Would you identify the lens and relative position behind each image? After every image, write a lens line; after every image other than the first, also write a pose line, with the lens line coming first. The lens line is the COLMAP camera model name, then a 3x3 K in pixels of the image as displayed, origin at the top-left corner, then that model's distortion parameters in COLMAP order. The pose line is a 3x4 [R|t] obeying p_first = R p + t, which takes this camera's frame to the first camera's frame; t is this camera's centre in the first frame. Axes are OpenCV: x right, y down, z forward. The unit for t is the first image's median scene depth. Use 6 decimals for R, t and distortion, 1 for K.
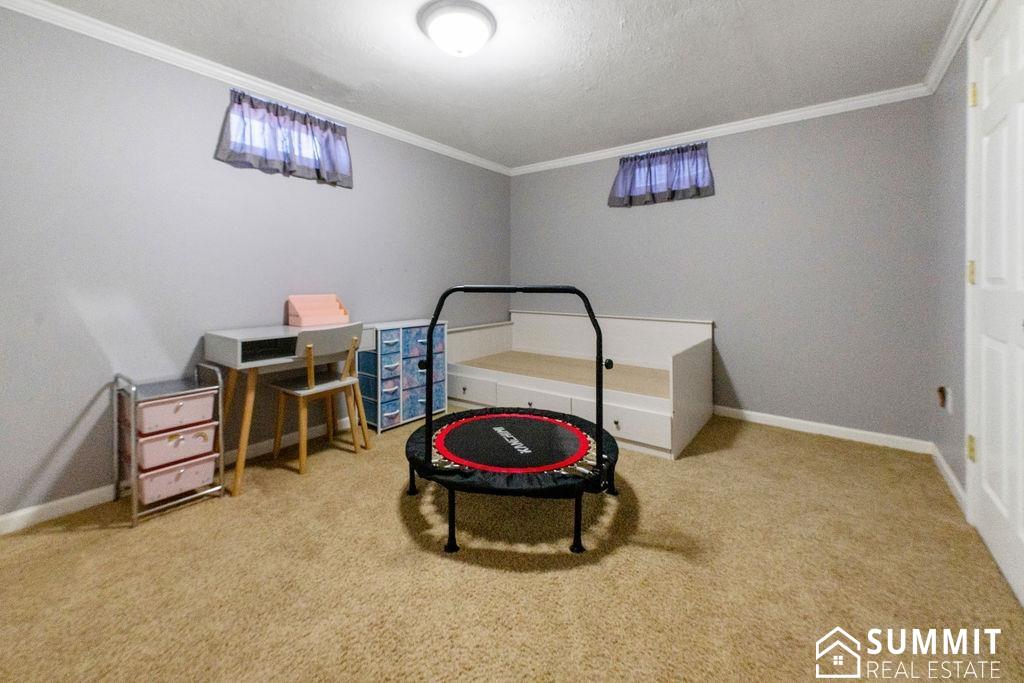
lens RADIAL K [[413.9, 0, 505.4], [0, 413.9, 342.7], [0, 0, 1]] dist [0.000677, -0.000017]
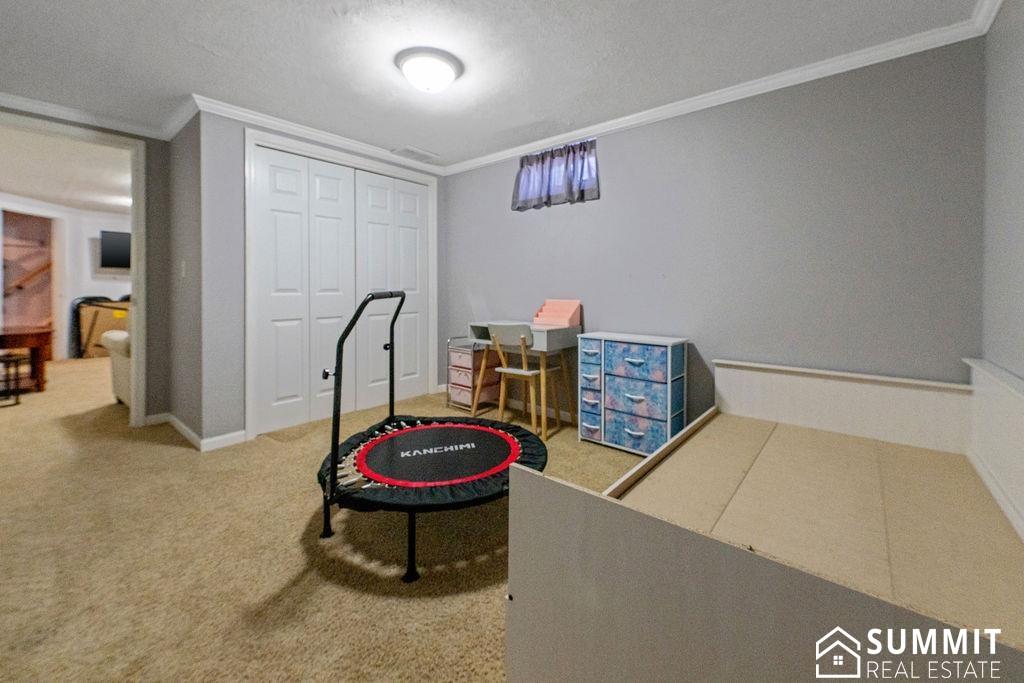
lens RADIAL K [[413.9, 0, 505.4], [0, 413.9, 342.7], [0, 0, 1]] dist [0.000677, -0.000017]
pose [[-0.045456, 0.135469, -0.989738, 0.810327], [-0.147529, 0.978988, 0.140773, -0.153260], [0.988013, 0.152414, -0.024515, 0.983819]]
